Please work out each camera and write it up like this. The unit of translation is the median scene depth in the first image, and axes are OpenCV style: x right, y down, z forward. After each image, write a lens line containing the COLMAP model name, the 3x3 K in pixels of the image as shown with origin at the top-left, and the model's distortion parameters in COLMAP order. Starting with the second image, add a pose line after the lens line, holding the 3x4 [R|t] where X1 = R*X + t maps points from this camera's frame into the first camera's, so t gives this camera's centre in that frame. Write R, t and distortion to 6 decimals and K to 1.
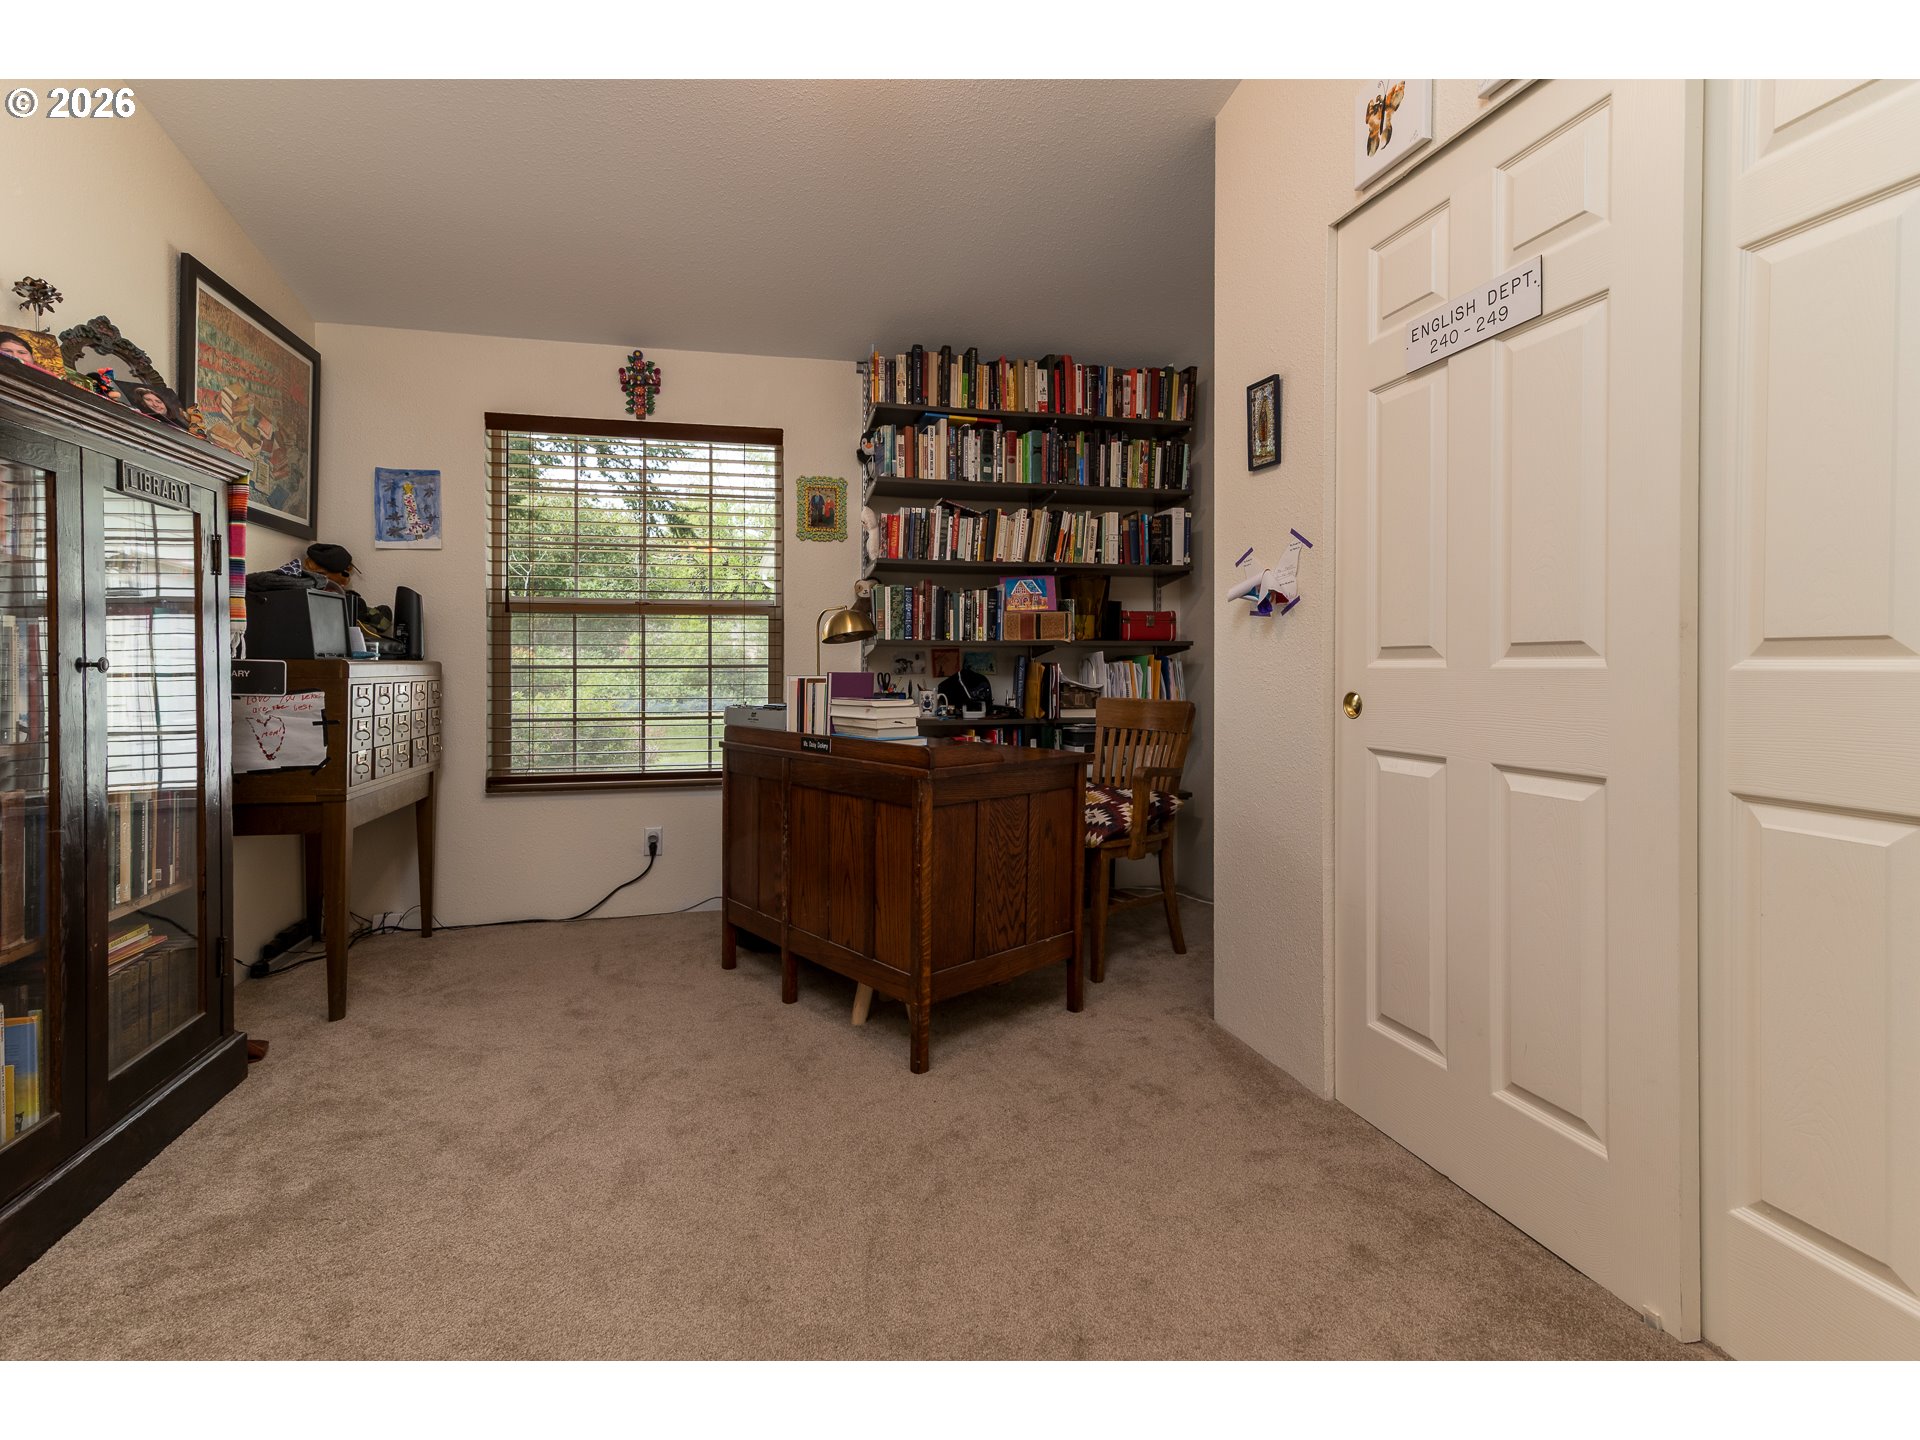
lens RADIAL K [[912.0, 0, 946.6], [0, 912.0, 689.9], [0, 0, 1]] dist [0.009118, -0.000261]
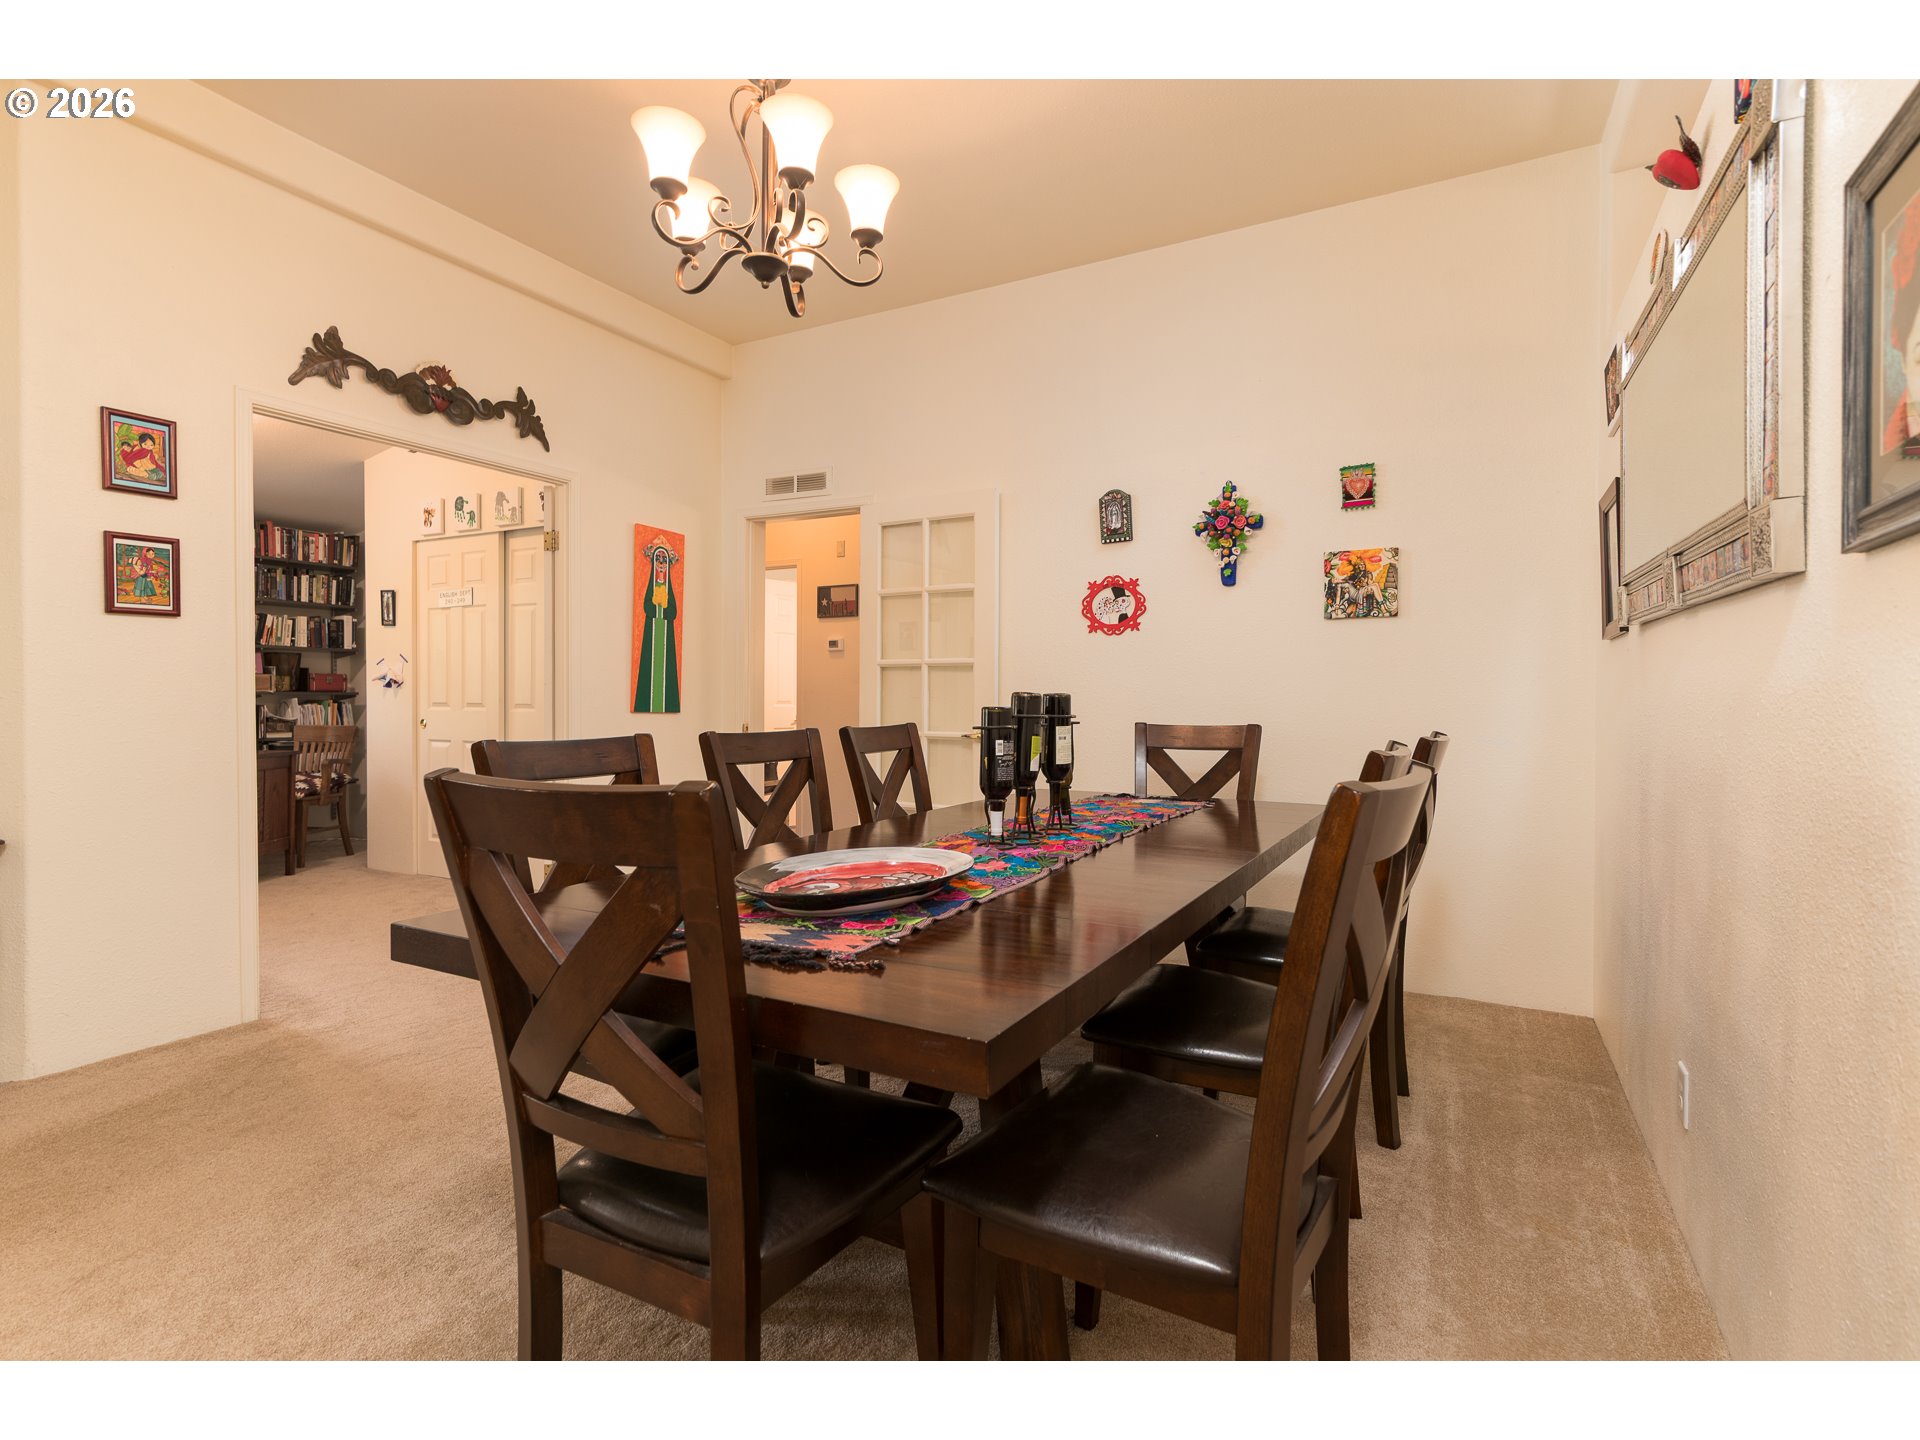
lens RADIAL K [[912.0, 0, 946.6], [0, 912.0, 689.9], [0, 0, 1]] dist [0.009118, -0.000261]
pose [[0.682041, -0.001521, 0.731312, -0.250357], [0.020573, 0.999642, -0.017108, -0.003529], [-0.731024, 0.026713, 0.681828, -1.045065]]
